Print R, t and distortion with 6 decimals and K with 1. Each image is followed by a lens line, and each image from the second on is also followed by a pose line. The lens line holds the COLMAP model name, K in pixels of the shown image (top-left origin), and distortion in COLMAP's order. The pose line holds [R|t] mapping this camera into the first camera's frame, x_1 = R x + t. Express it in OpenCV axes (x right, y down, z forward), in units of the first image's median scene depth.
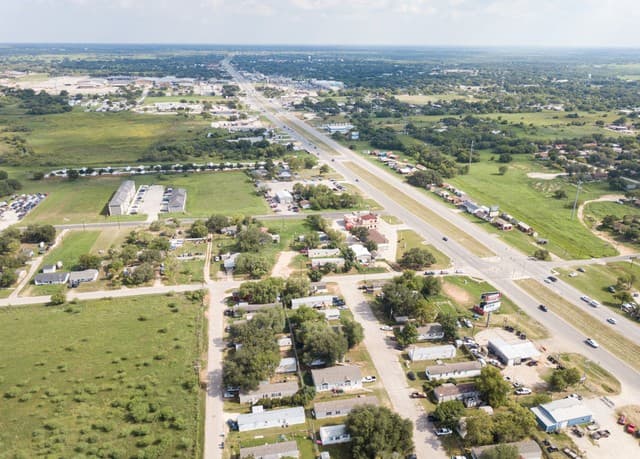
lens RADIAL K [[493.9, 0, 320.0], [0, 493.9, 229.5], [0, 0, 1]] dist [0.008190, -0.011247]
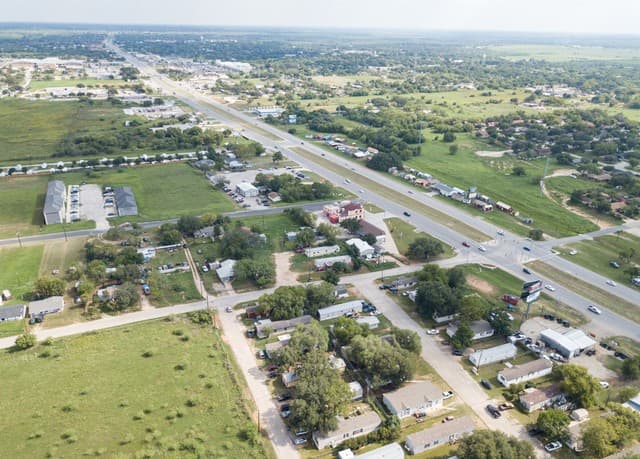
lens RADIAL K [[497.1, 0, 320.0], [0, 497.1, 229.5], [0, 0, 1]] dist [-0.003652, 0.008018]
pose [[0.976748, -0.072969, 0.201592, -0.159835], [0.066586, 0.997046, 0.038273, -0.024083], [-0.203789, -0.023960, 0.978722, 0.105216]]
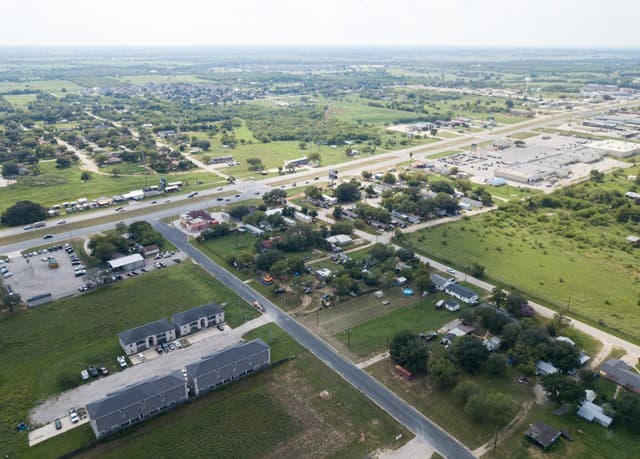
lens RADIAL K [[496.6, 0, 320.0], [0, 496.6, 229.5], [0, 0, 1]] dist [0.002068, -0.002755]
pose [[-0.425021, -0.328356, 0.843528, -0.949850], [0.315307, 0.819817, 0.477997, -0.438634], [-0.848492, 0.469129, -0.244907, 1.116038]]
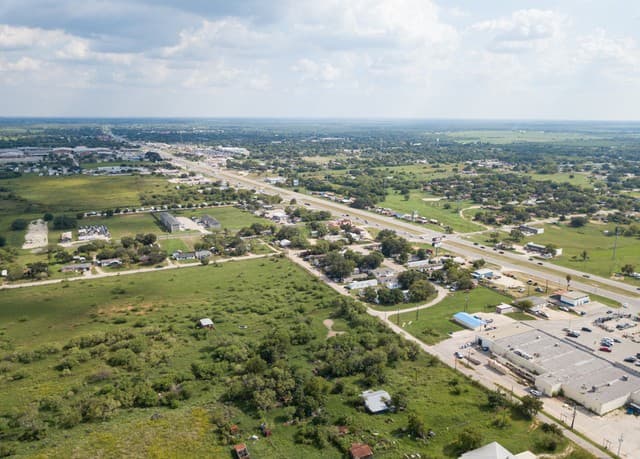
lens RADIAL K [[493.9, 0, 320.0], [0, 493.9, 229.5], [0, 0, 1]] dist [0.008190, -0.011247]
pose [[0.963769, -0.062486, 0.259315, -0.418566], [0.096634, 0.987927, -0.121091, 0.197750], [-0.248618, 0.141762, 0.958172, -0.532459]]
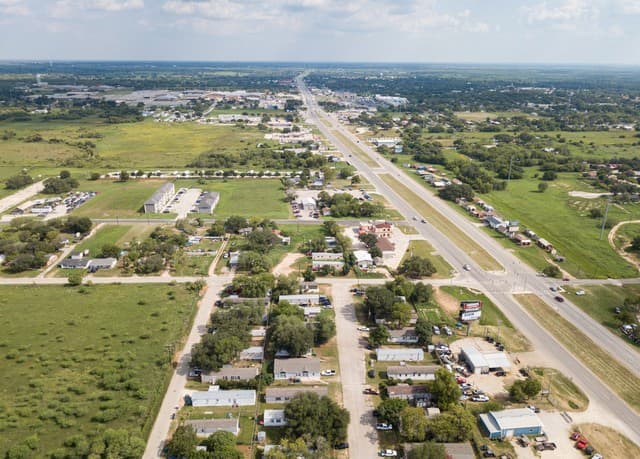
lens RADIAL K [[493.9, 0, 320.0], [0, 493.9, 229.5], [0, 0, 1]] dist [0.008190, -0.011247]
pose [[0.988583, 0.049407, -0.142348, 0.122757], [-0.053915, 0.998153, -0.027987, 0.018925], [0.140703, 0.035343, 0.989421, -0.022054]]
